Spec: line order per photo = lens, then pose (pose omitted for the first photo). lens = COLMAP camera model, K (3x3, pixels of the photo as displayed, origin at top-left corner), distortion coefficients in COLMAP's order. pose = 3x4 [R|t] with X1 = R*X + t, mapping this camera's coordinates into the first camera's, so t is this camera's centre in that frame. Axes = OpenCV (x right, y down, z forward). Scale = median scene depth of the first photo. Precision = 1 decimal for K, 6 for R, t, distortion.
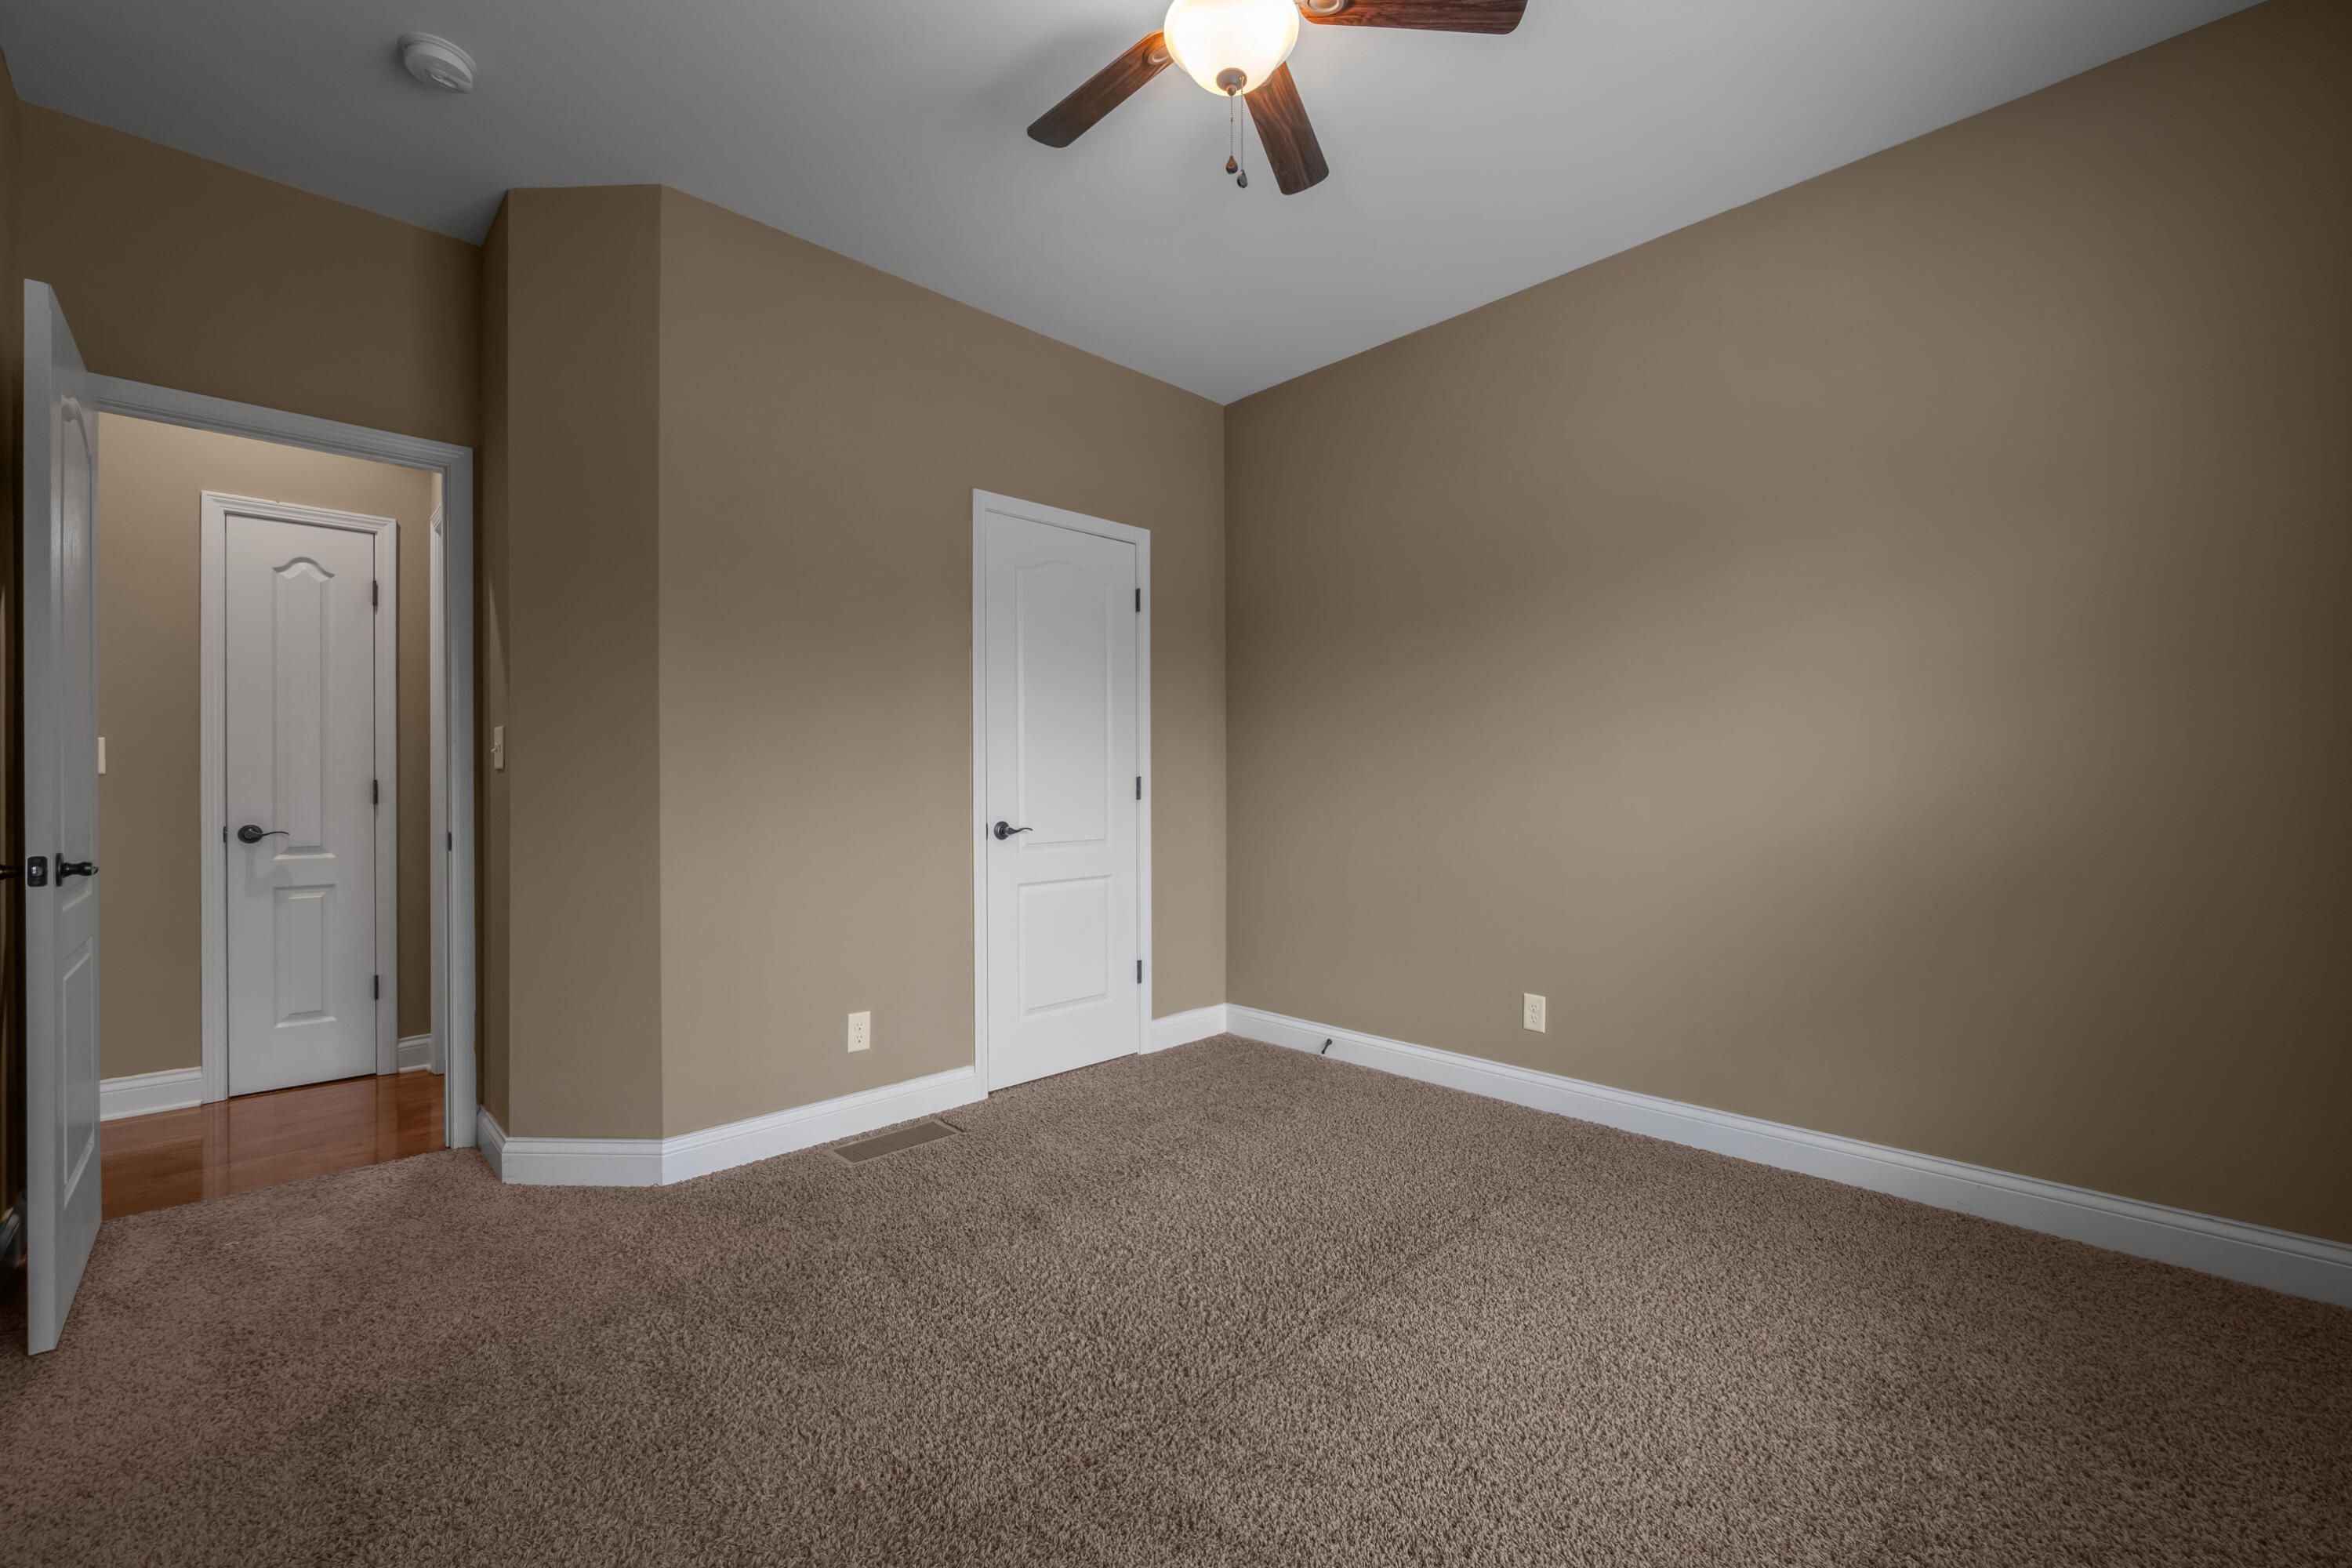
lens RADIAL K [[964.0, 0, 1177.6], [0, 964.0, 782.1], [0, 0, 1]] dist [-0.000754, 0.000041]
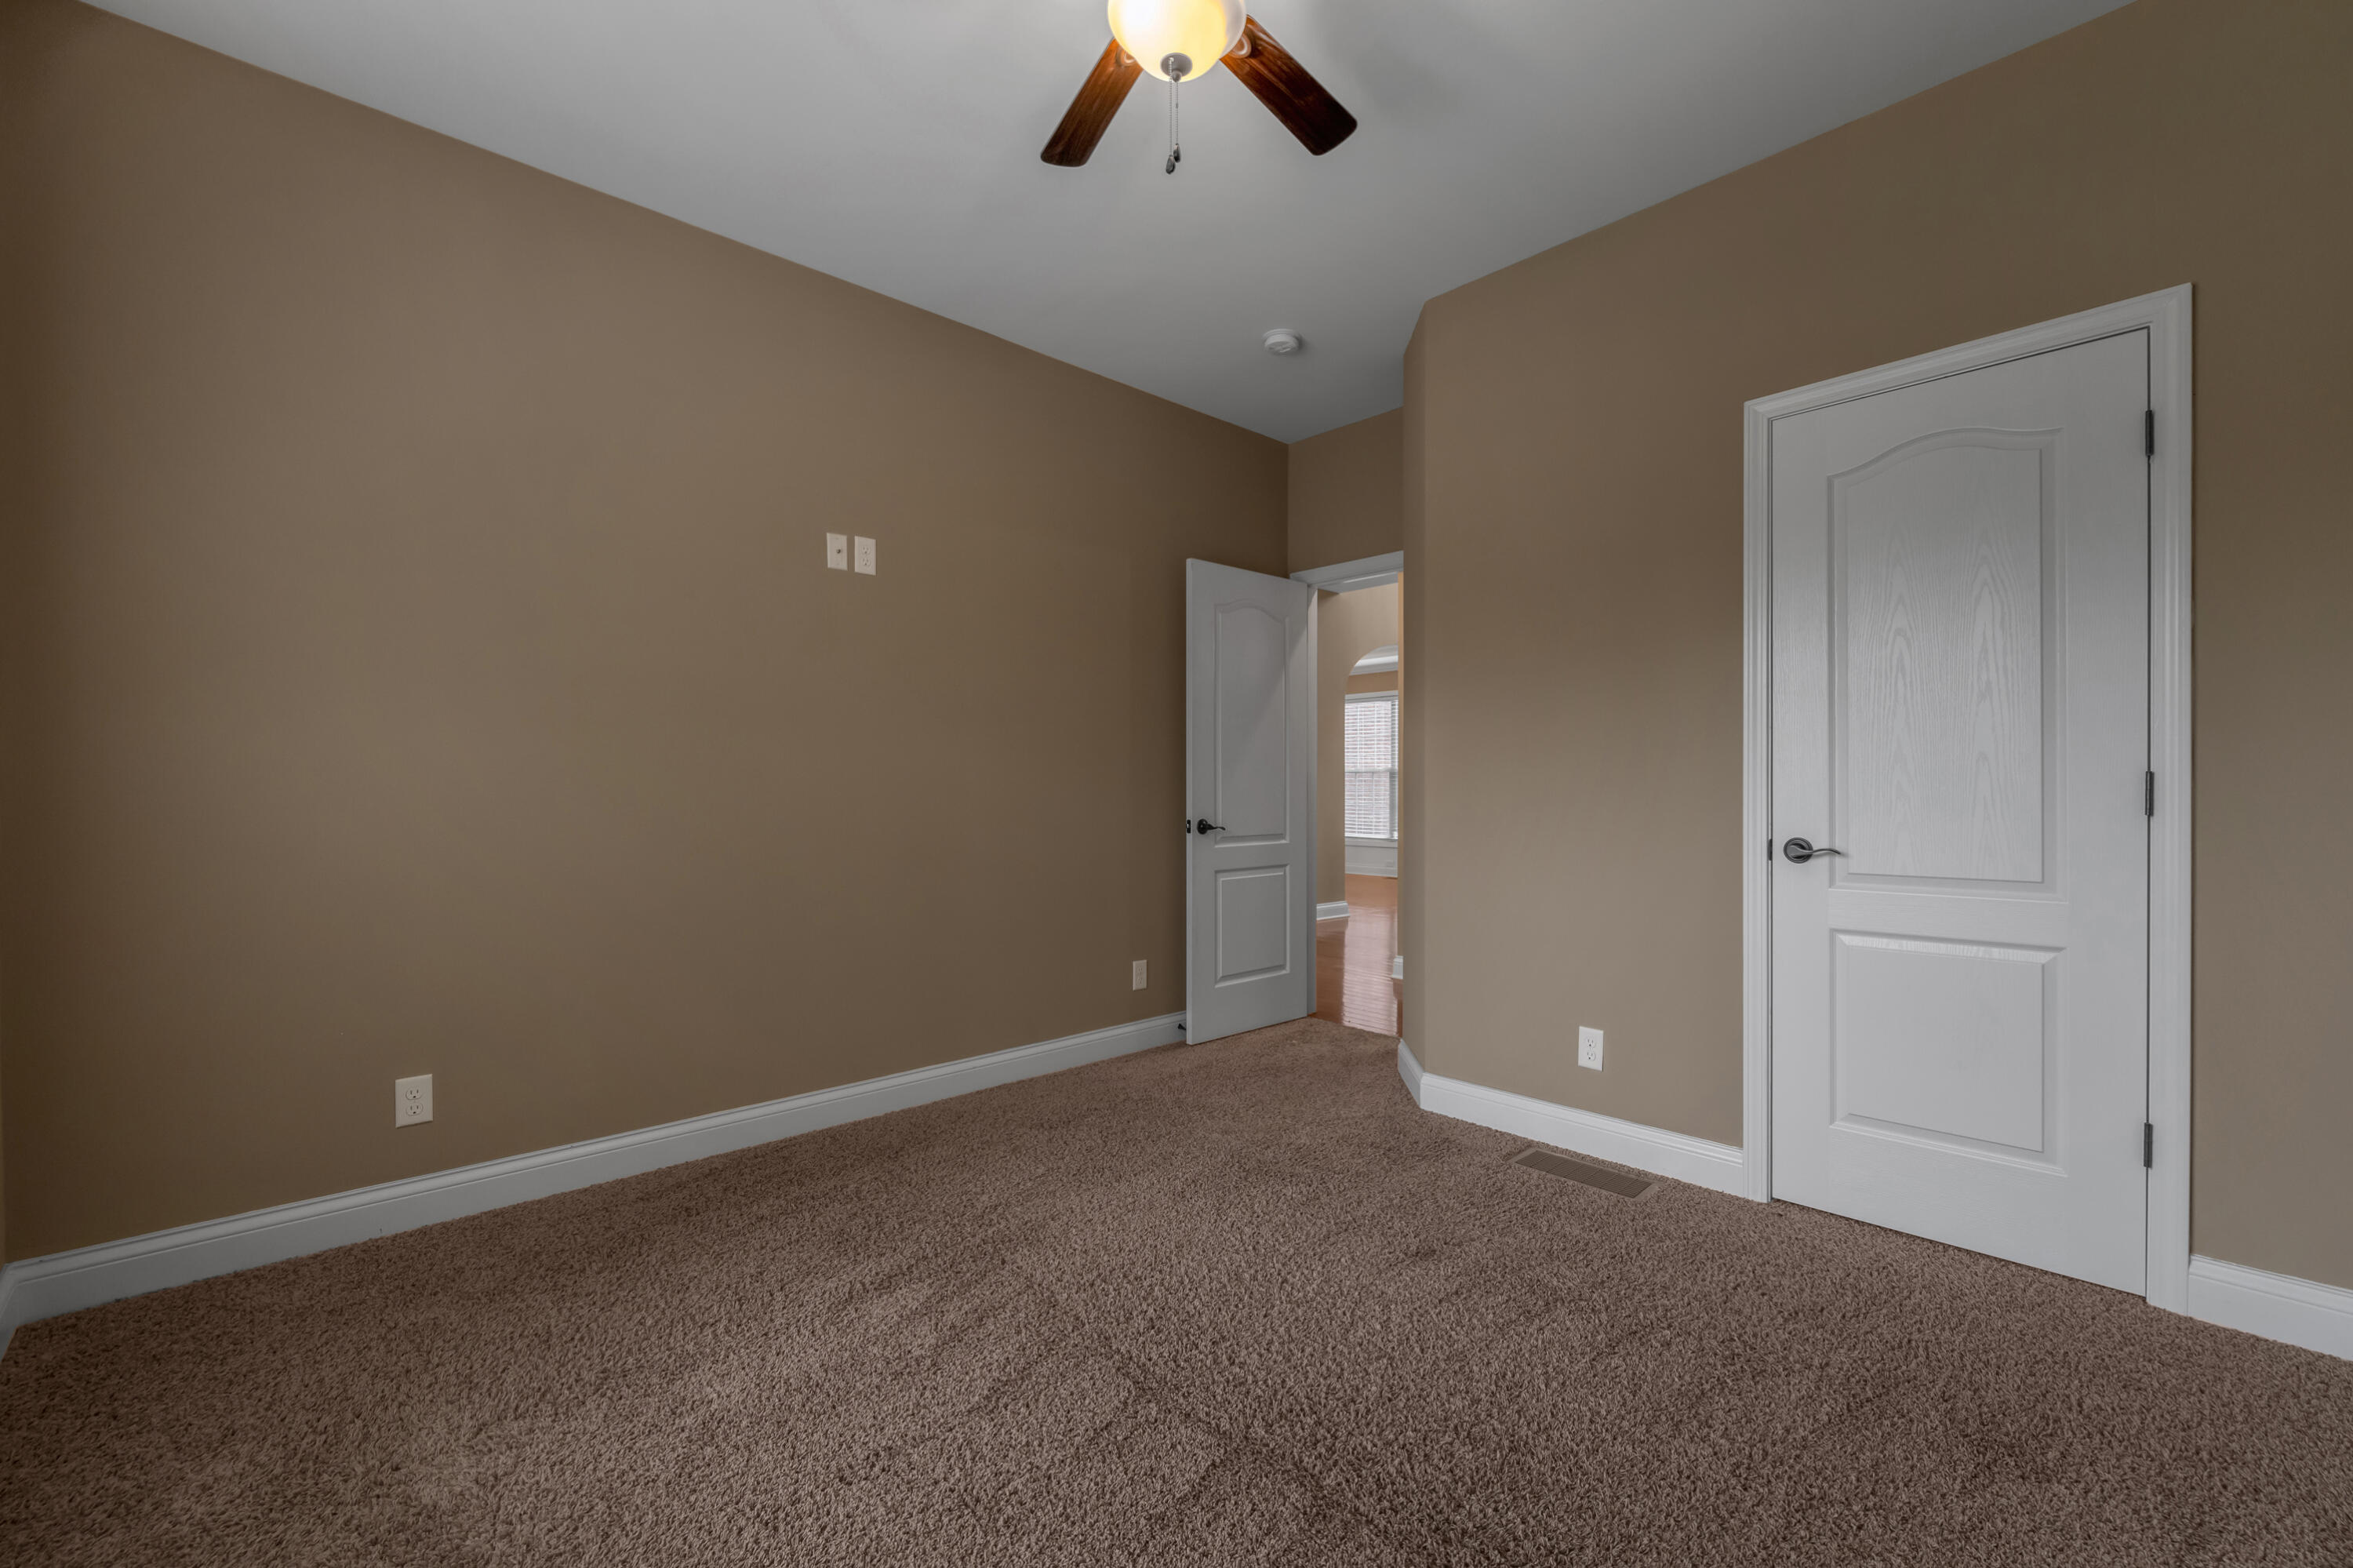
lens RADIAL K [[964.4, 0, 1178.4], [0, 964.4, 788.9], [0, 0, 1]] dist [-0.000754, 0.000041]
pose [[-0.012213, 0.004888, -0.999913, 0.566709], [0.003774, 0.999981, 0.004842, -0.001314], [0.999918, -0.003714, -0.012231, 0.557107]]
